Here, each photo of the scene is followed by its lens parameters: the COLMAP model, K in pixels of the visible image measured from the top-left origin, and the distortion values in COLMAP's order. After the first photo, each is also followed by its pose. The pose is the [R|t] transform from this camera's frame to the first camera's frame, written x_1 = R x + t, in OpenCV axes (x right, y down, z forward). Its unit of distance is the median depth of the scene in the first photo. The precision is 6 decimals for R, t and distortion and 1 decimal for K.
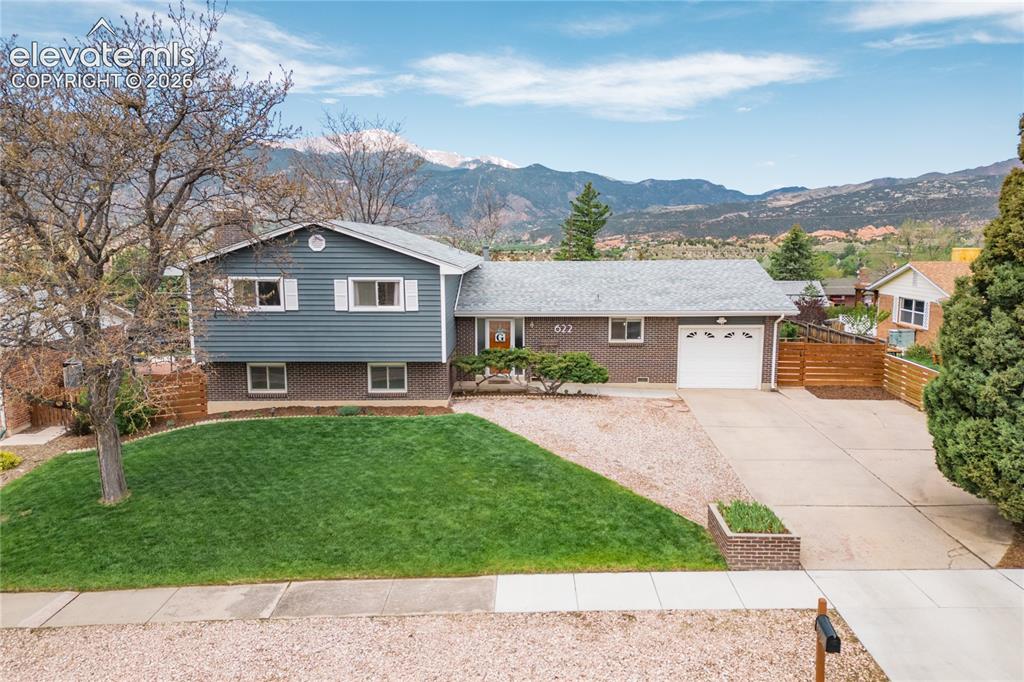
lens RADIAL K [[713.8, 0, 513.7], [0, 713.8, 342.3], [0, 0, 1]] dist [0.078619, -0.073866]
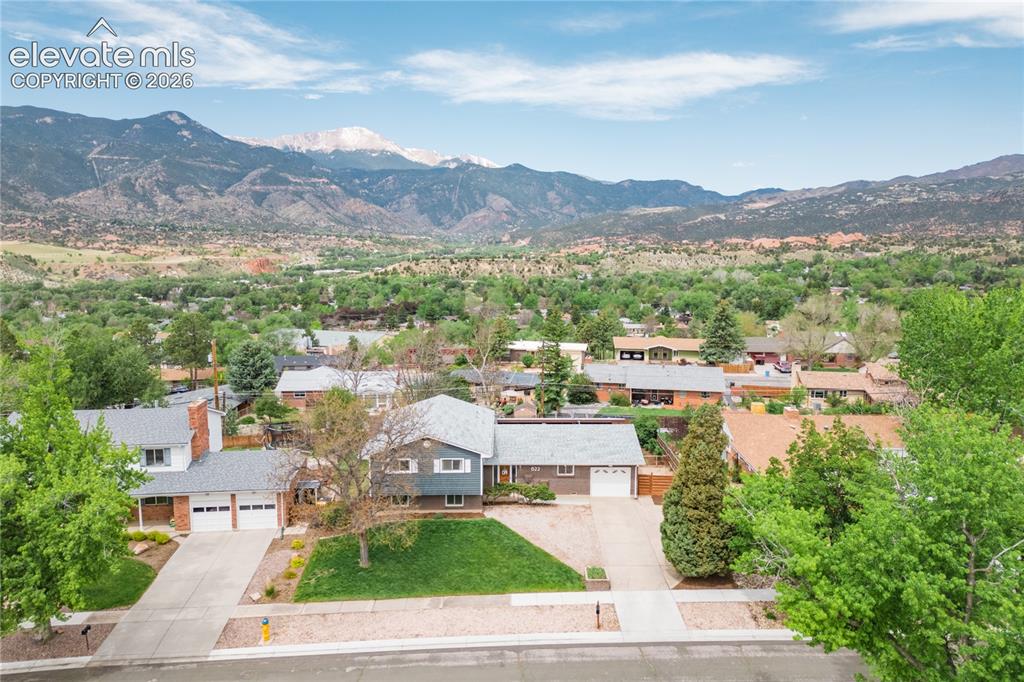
lens RADIAL K [[713.8, 0, 514.4], [0, 713.8, 351.2], [0, 0, 1]] dist [0.078619, -0.073866]
pose [[0.999565, 0.000930, 0.029478, -0.061595], [-0.001384, 0.999881, 0.015371, -0.460388], [-0.029460, -0.015405, 0.999447, -1.246327]]
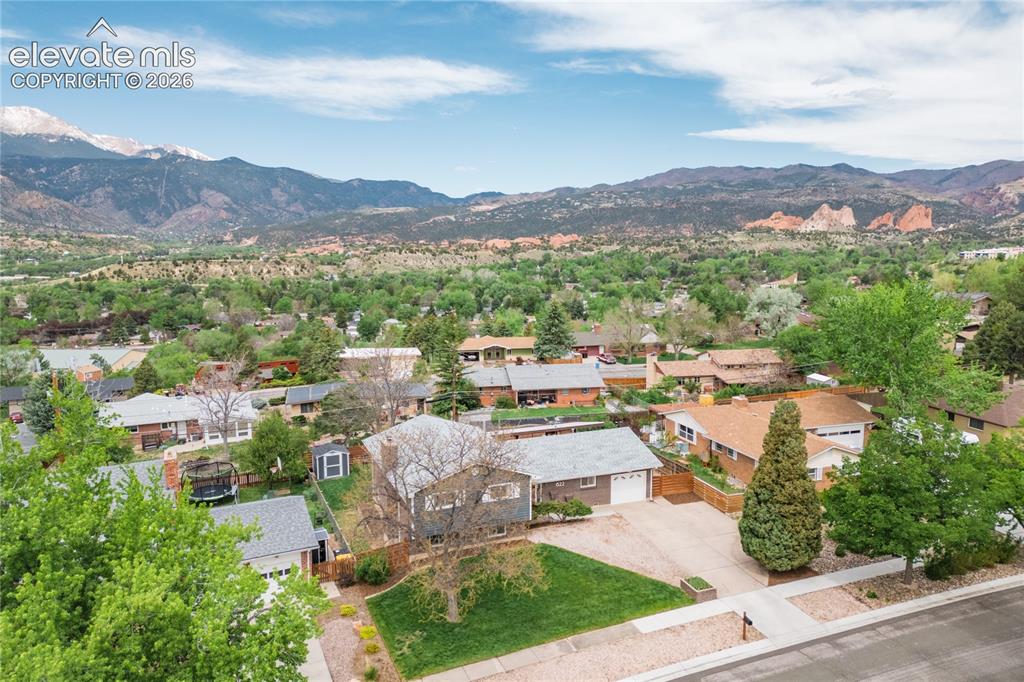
lens RADIAL K [[713.8, 0, 515.1], [0, 713.8, 348.3], [0, 0, 1]] dist [0.078619, -0.073866]
pose [[0.922175, -0.056916, 0.382562, -0.908746], [0.052839, 0.998379, 0.021166, -0.516533], [-0.383146, 0.000695, 0.923688, -0.903964]]
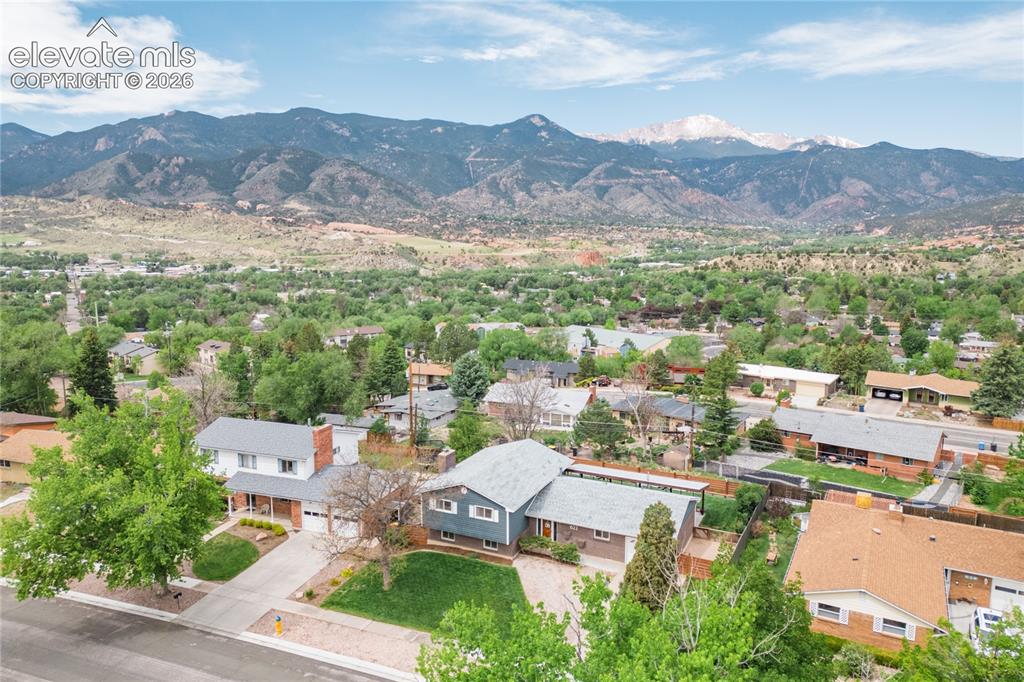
lens RADIAL K [[713.8, 0, 512.1], [0, 713.8, 352.5], [0, 0, 1]] dist [0.078619, -0.073866]
pose [[0.908612, 0.076426, -0.410590, 0.880782], [-0.063006, 0.996946, 0.046141, -0.747530], [0.412862, -0.016054, 0.910652, -1.230896]]
